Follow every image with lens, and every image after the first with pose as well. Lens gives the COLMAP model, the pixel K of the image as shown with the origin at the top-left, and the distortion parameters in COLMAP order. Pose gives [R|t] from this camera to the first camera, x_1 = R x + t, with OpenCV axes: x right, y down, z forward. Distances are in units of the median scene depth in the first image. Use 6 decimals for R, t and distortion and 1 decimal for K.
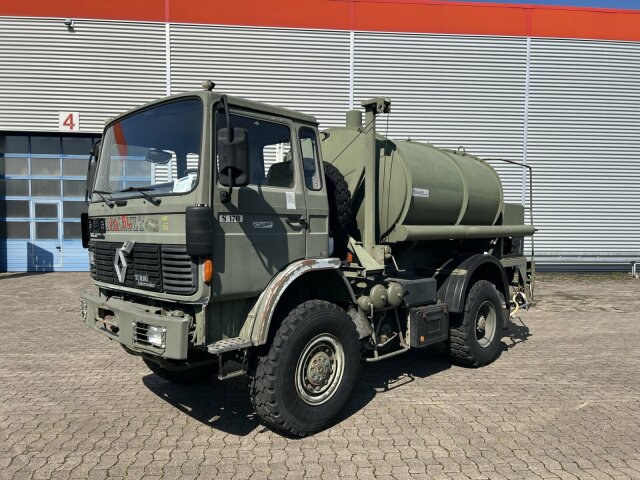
lens RADIAL K [[477.3, 0, 318.1], [0, 477.3, 249.3], [0, 0, 1]] dist [0.038357, -0.000432]
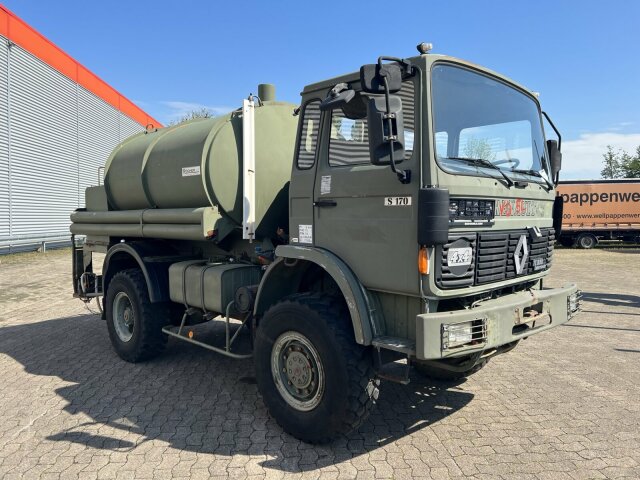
lens RADIAL K [[483.9, 0, 320.0], [0, 483.9, 240.0], [0, 0, 1]] dist [0.030676, -0.003205]
pose [[0.001494, -0.054116, 0.998534, -1.218595], [0.034804, 0.997932, 0.054032, -0.051326], [-0.999393, 0.034673, 0.003374, 1.268083]]
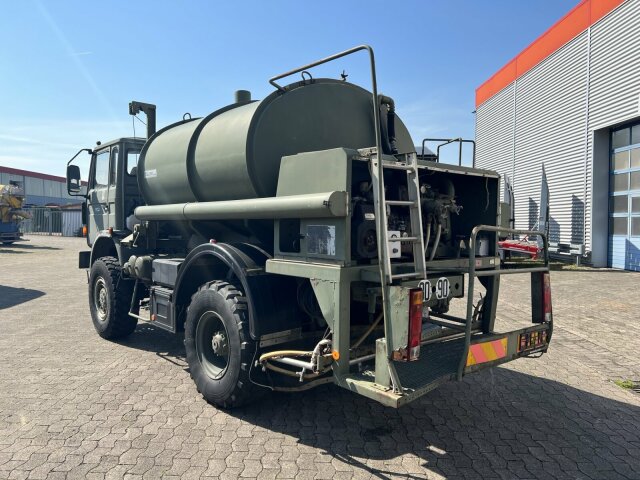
lens RADIAL K [[483.9, 0, 320.0], [0, 483.9, 240.0], [0, 0, 1]] dist [0.030676, -0.003205]
pose [[-0.075223, 0.027632, -0.996784, 1.461810], [-0.055446, 0.997954, 0.031849, -0.033800], [0.995624, 0.057663, -0.073537, 1.708469]]
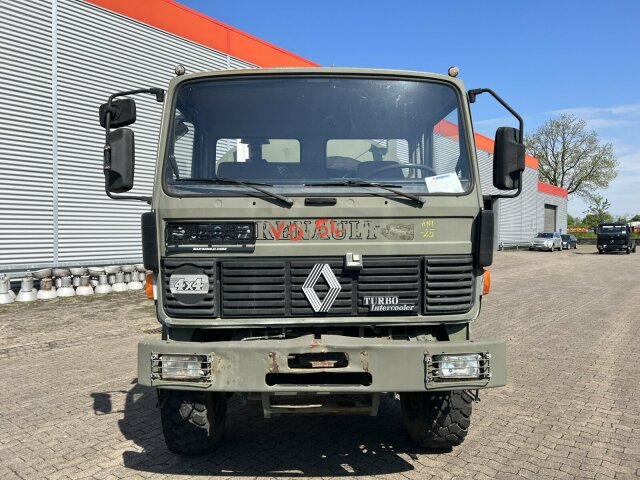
lens RADIAL K [[483.9, 0, 320.0], [0, 483.9, 240.0], [0, 0, 1]] dist [0.030676, -0.003205]
pose [[0.683240, -0.017950, 0.729973, -0.867272], [0.035084, 0.999350, -0.008265, -0.029693], [-0.729351, 0.031258, 0.683425, 0.468549]]
